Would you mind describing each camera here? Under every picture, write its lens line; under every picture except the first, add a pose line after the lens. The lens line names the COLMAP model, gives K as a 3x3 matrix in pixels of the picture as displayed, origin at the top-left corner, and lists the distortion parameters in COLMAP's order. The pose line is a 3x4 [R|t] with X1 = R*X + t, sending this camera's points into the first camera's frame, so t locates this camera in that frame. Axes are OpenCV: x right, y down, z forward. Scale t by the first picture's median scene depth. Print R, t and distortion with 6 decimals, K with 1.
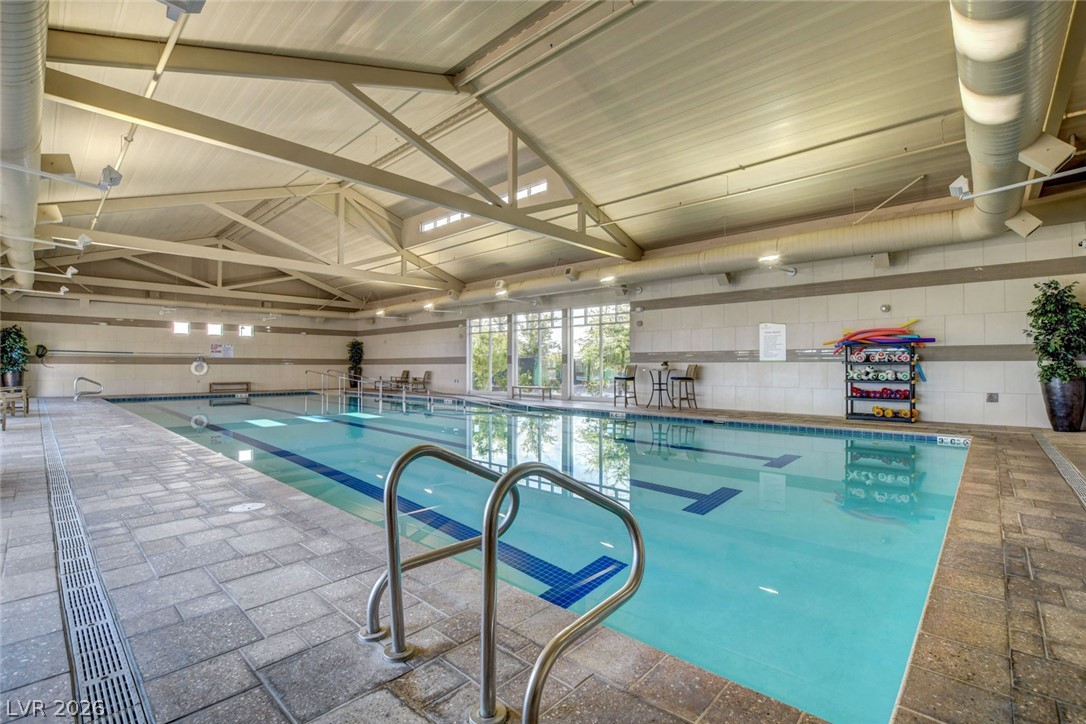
lens RADIAL K [[483.2, 0, 547.6], [0, 483.2, 367.4], [0, 0, 1]] dist [-0.000232, -0.000032]
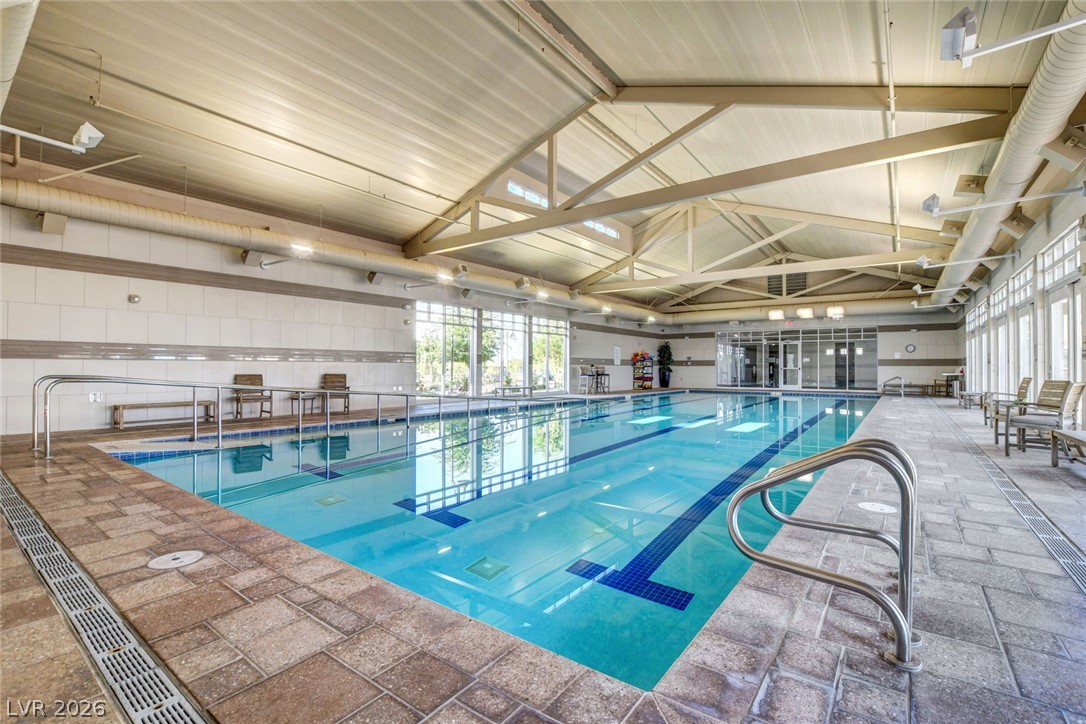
lens RADIAL K [[483.2, 0, 547.6], [0, 483.2, 367.4], [0, 0, 1]] dist [-0.000232, -0.000032]
pose [[-0.104572, -0.001150, 0.994517, -1.227520], [-0.003970, 0.999992, 0.000739, -0.001959], [-0.994509, -0.003871, -0.104575, 1.216587]]
